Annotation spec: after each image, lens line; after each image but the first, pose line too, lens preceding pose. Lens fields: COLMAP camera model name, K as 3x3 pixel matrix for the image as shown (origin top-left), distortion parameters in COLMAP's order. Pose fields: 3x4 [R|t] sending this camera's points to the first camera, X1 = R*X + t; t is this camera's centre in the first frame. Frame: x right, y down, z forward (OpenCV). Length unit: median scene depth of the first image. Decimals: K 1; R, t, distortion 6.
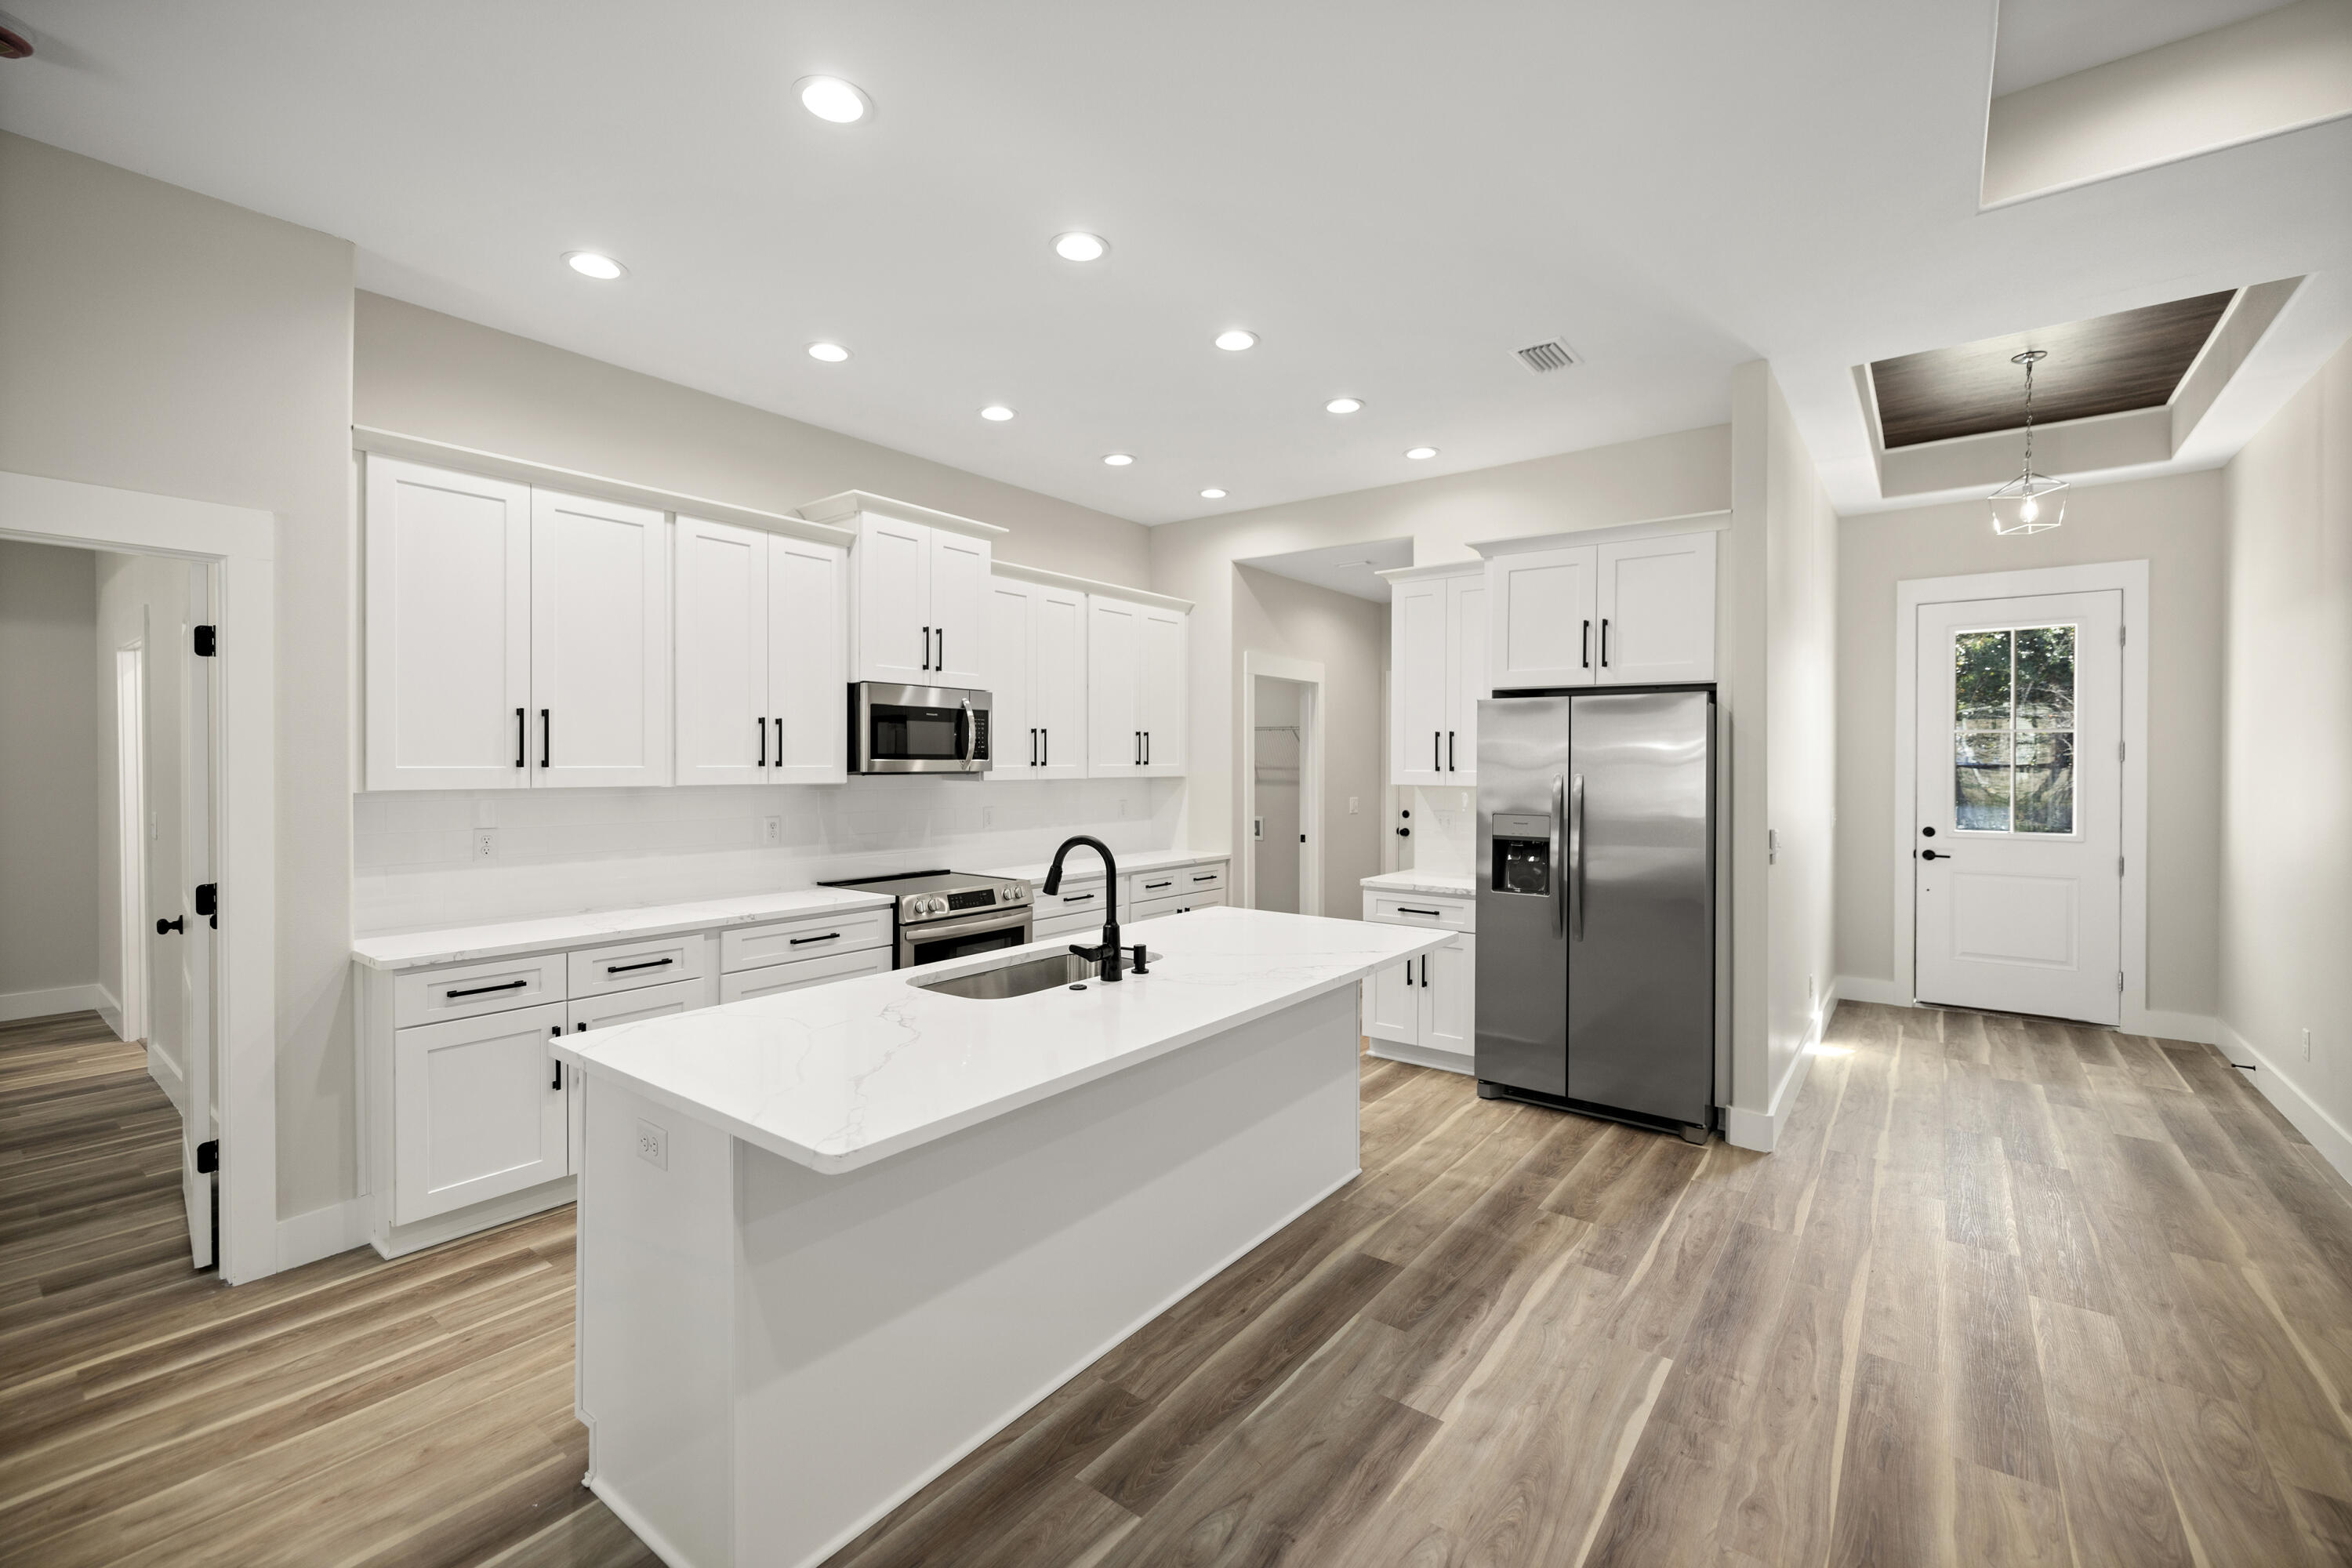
lens RADIAL K [[1001.8, 0, 1164.7], [0, 1001.8, 759.7], [0, 0, 1]] dist [0.002141, -0.001382]
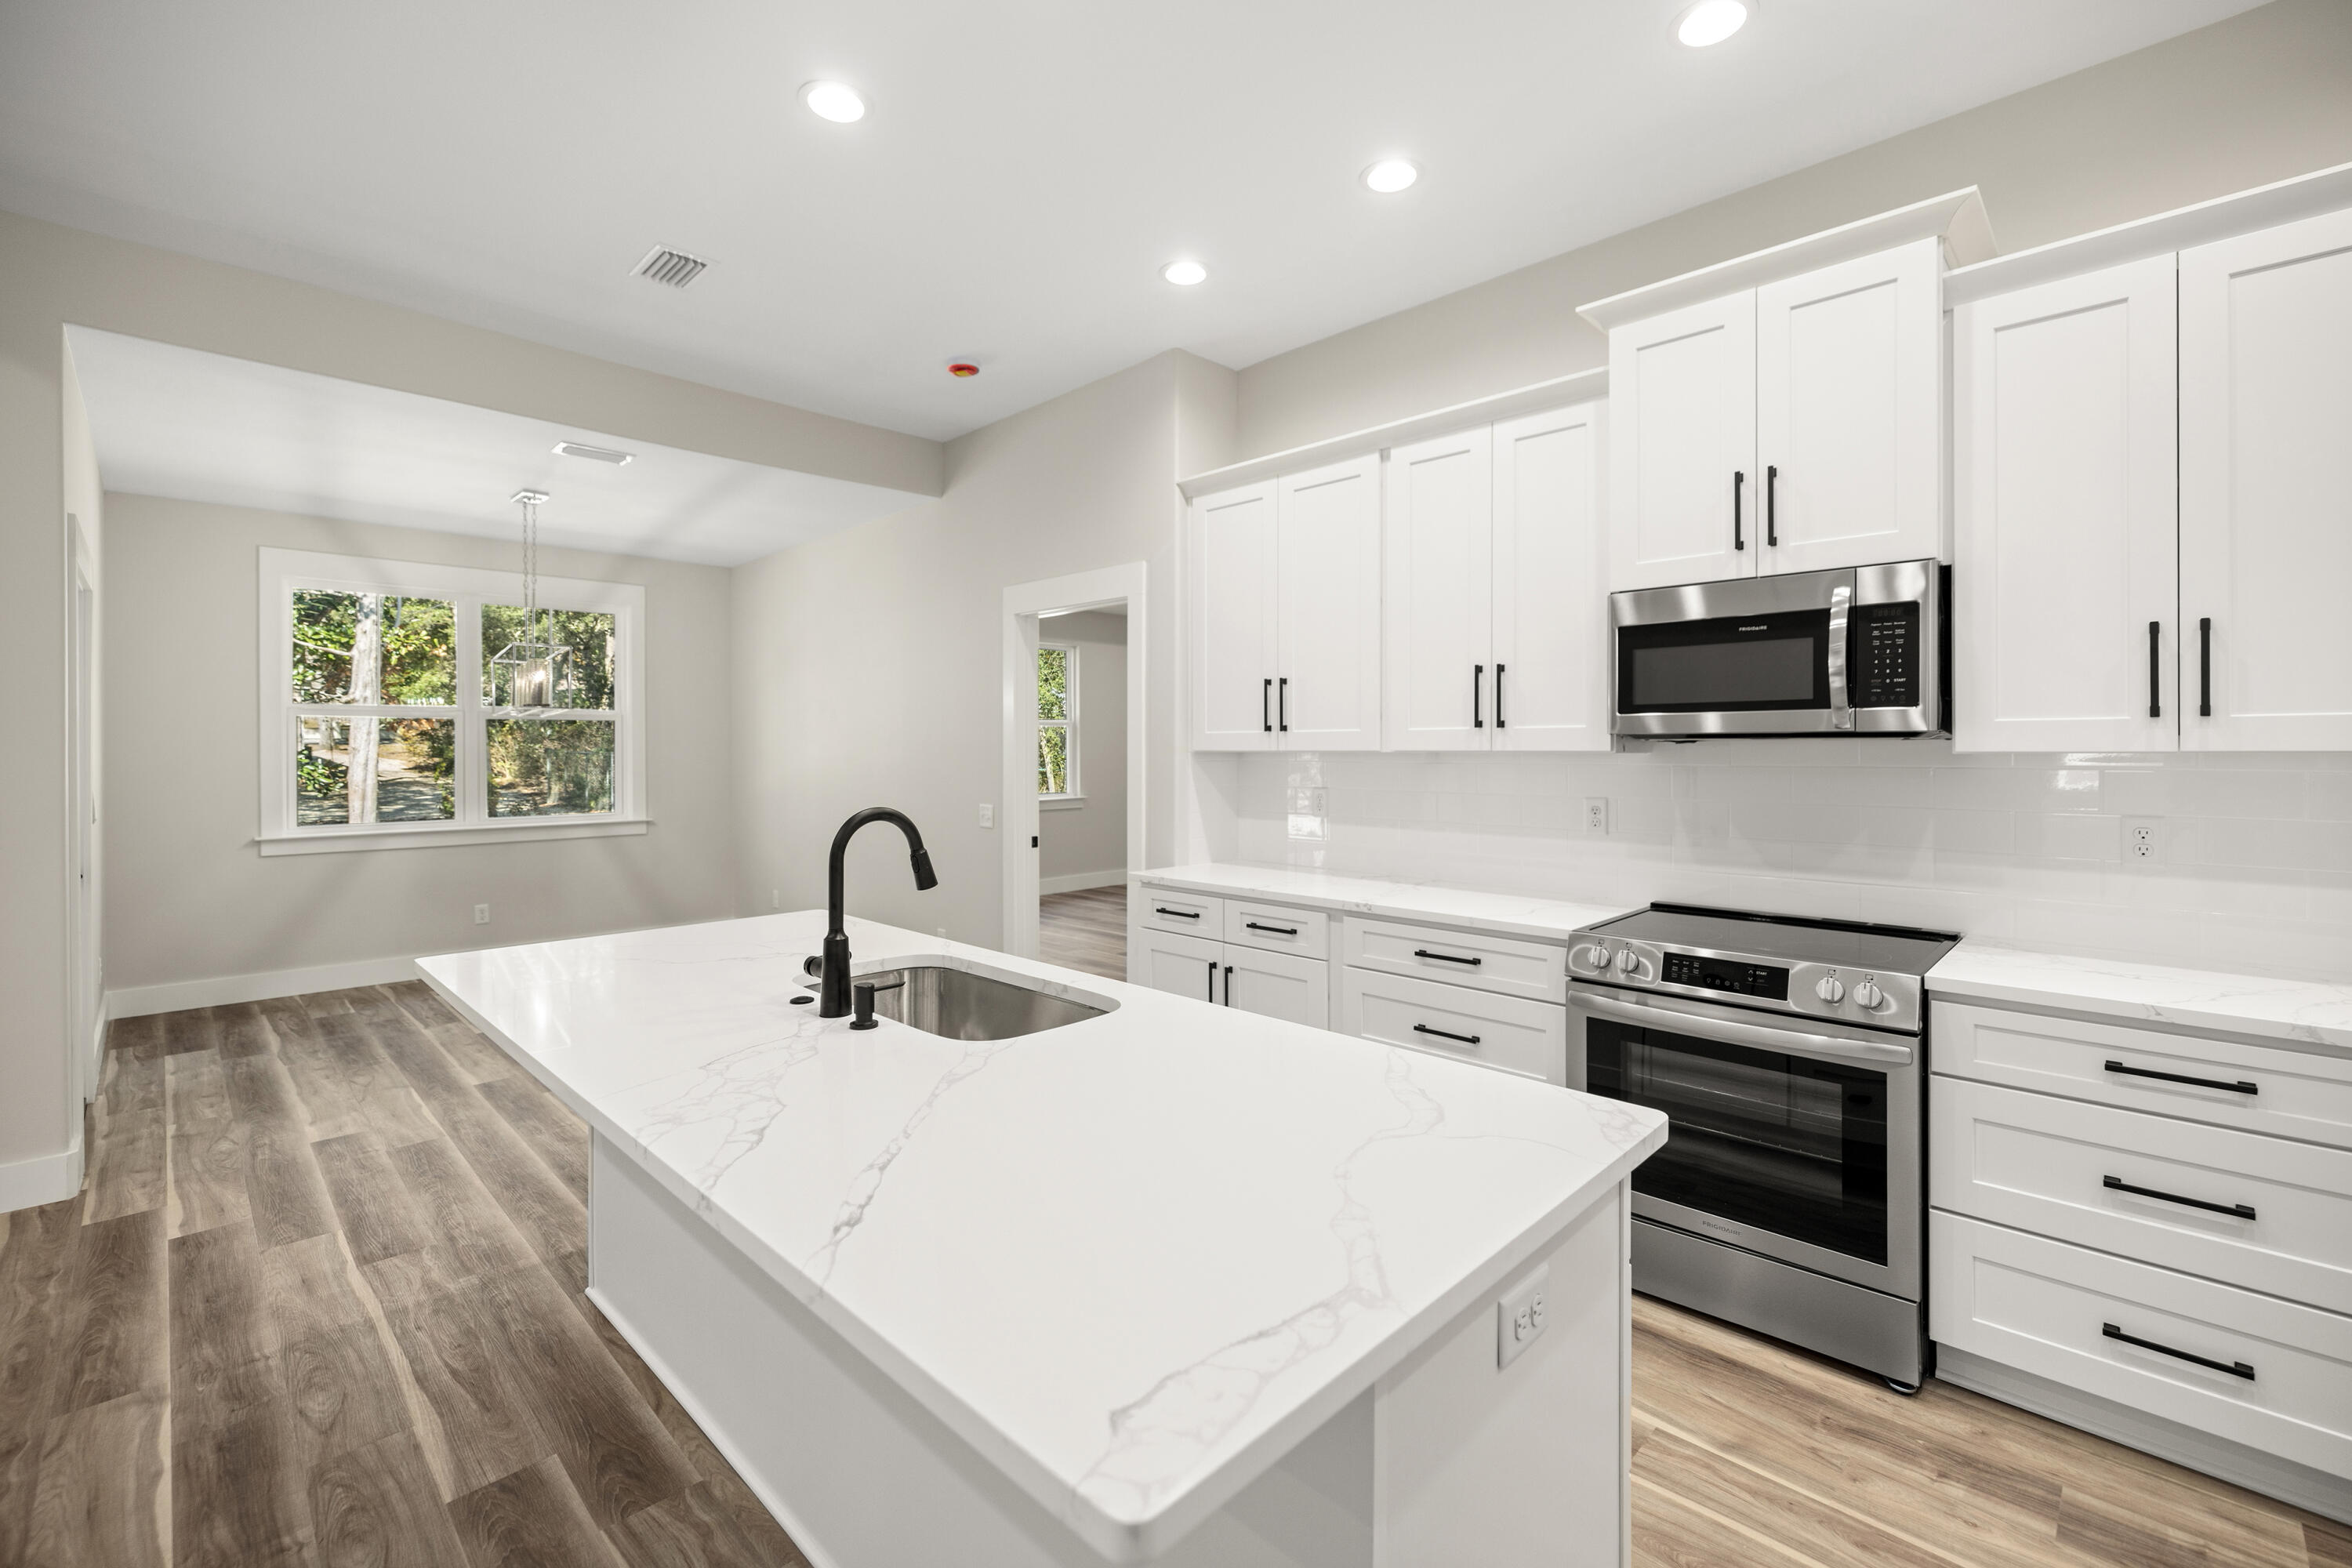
lens RADIAL K [[1001.8, 0, 1179.0], [0, 1001.8, 745.9], [0, 0, 1]] dist [0.002141, -0.001382]
pose [[-0.118623, -0.003015, -0.992935, 0.413303], [0.003320, 0.999989, -0.003433, 0.023181], [0.992934, -0.003704, -0.118612, 0.890248]]
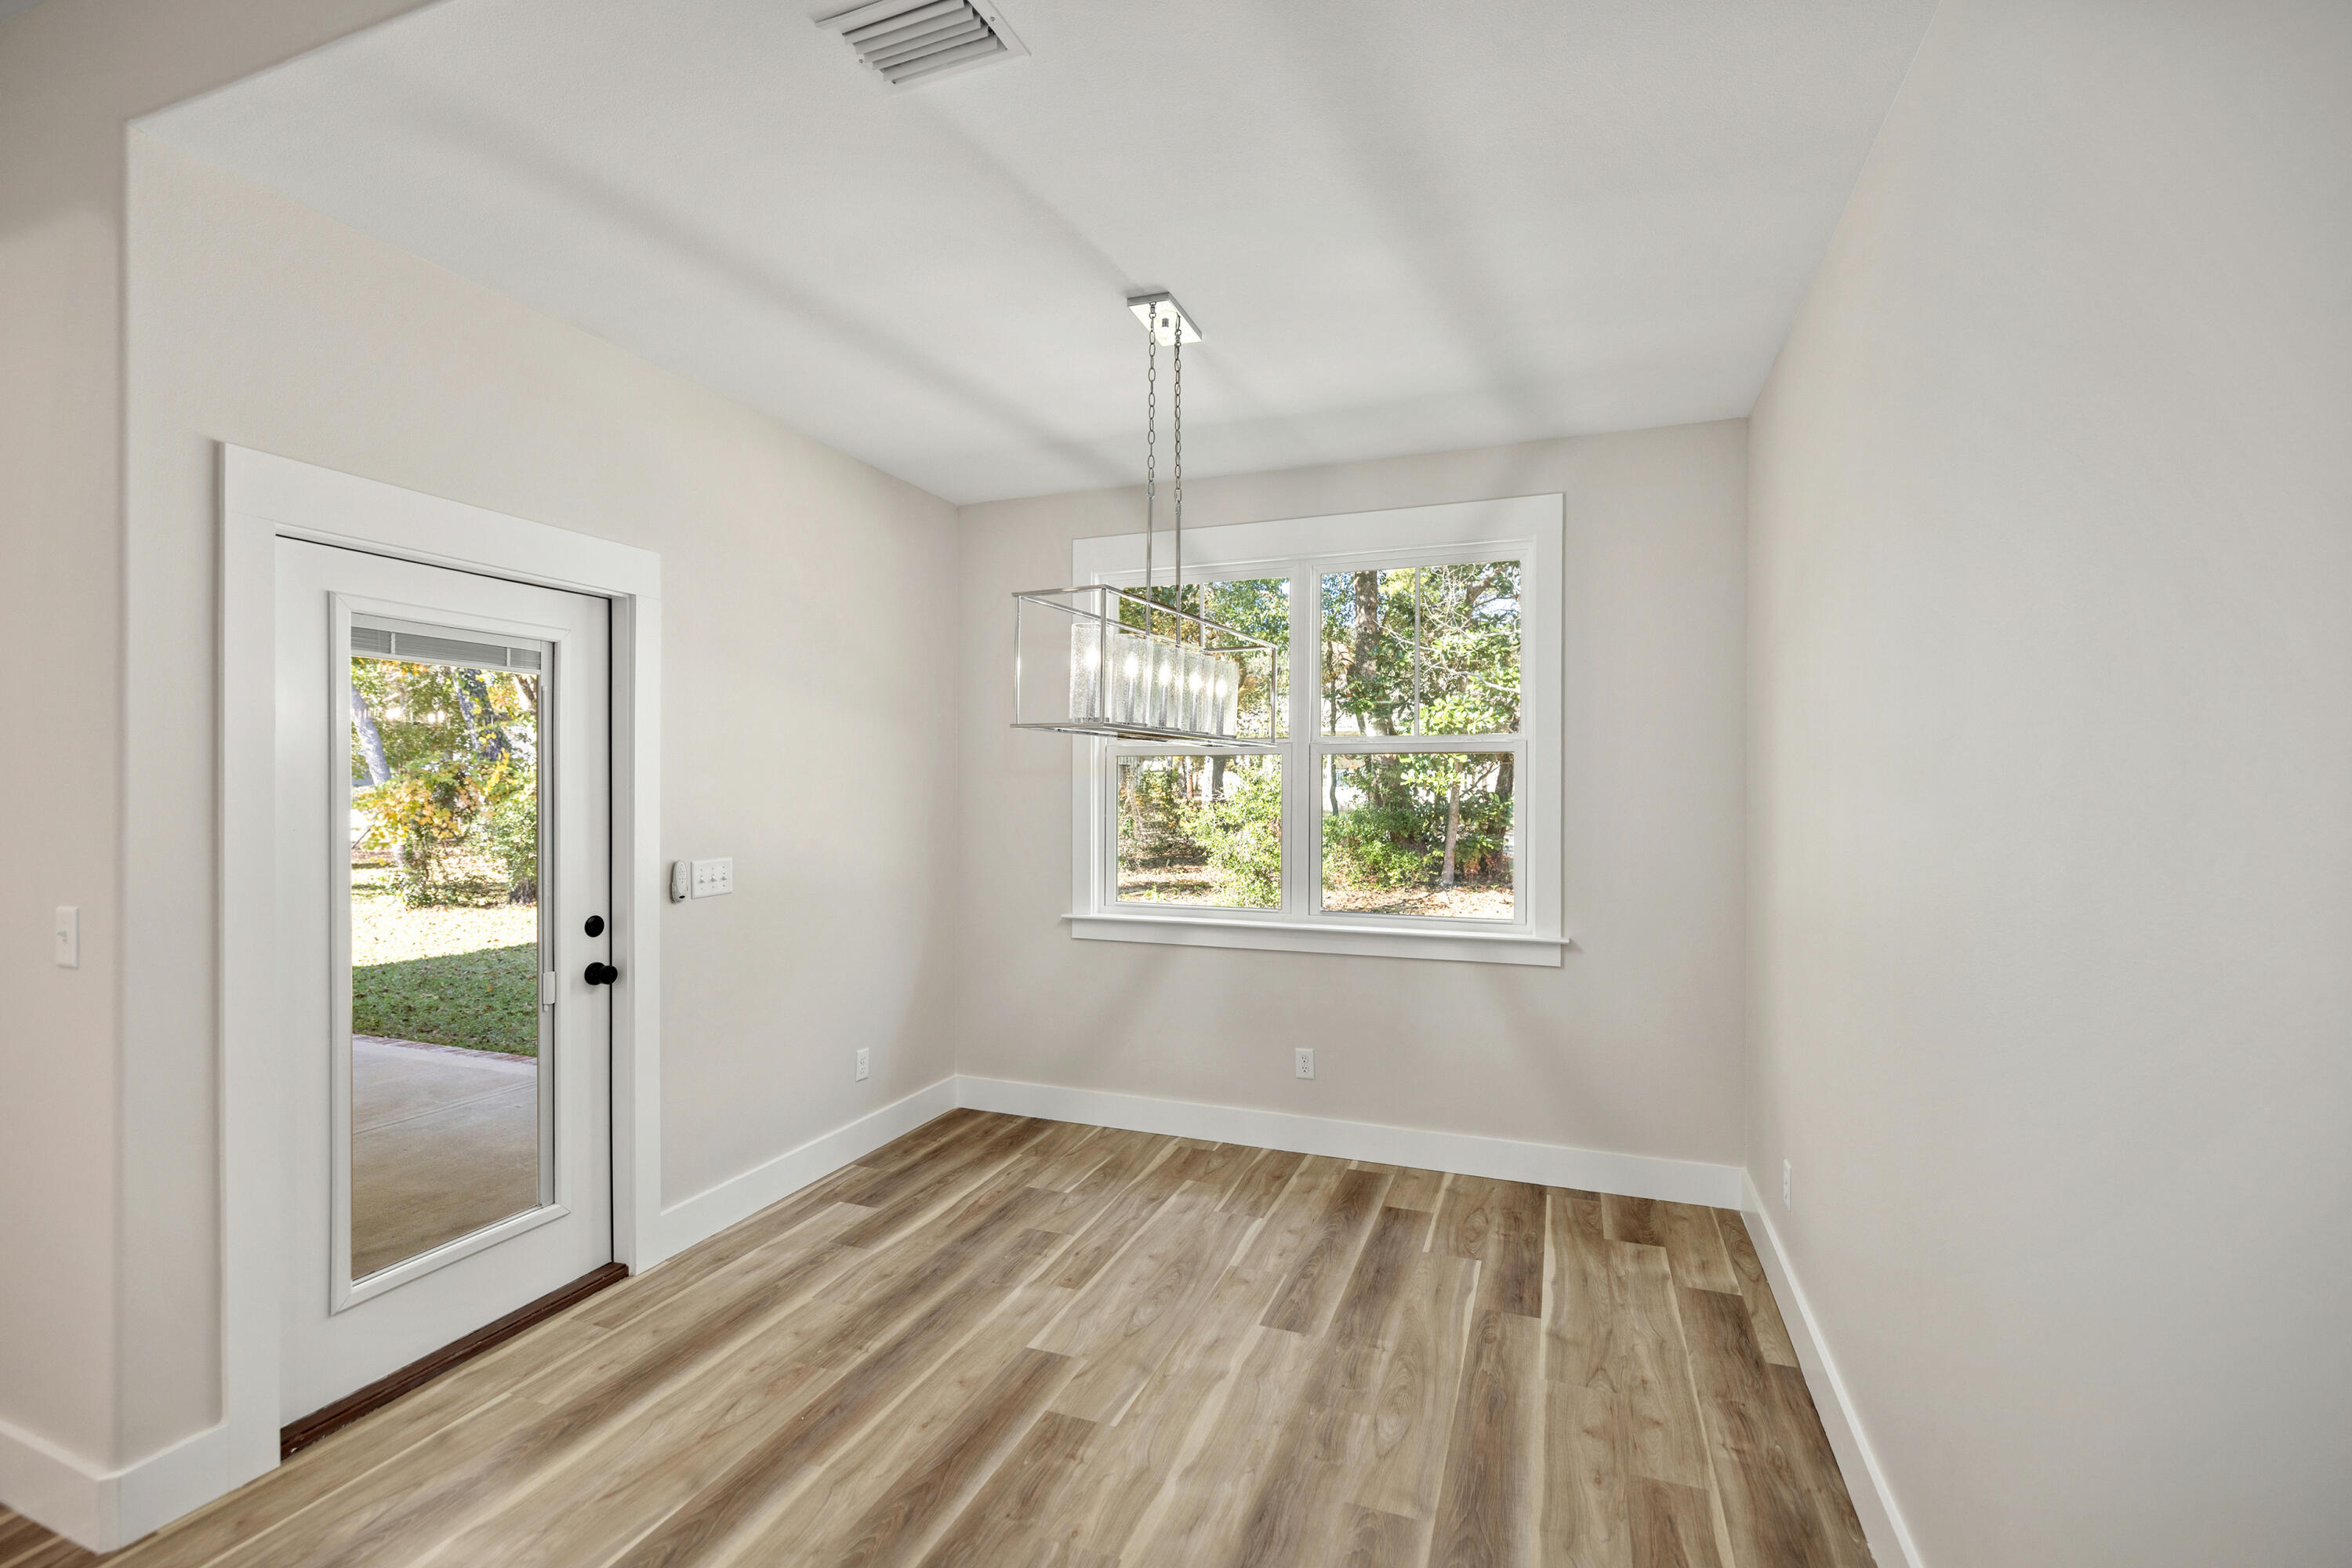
lens RADIAL K [[1001.8, 0, 1164.2], [0, 1001.8, 804.1], [0, 0, 1]] dist [0.002141, -0.001382]
pose [[-0.959814, 0.002119, -0.280628, -0.625418], [-0.000939, 0.999942, 0.010762, 0.009061], [0.280634, 0.010593, -0.959756, 0.527521]]
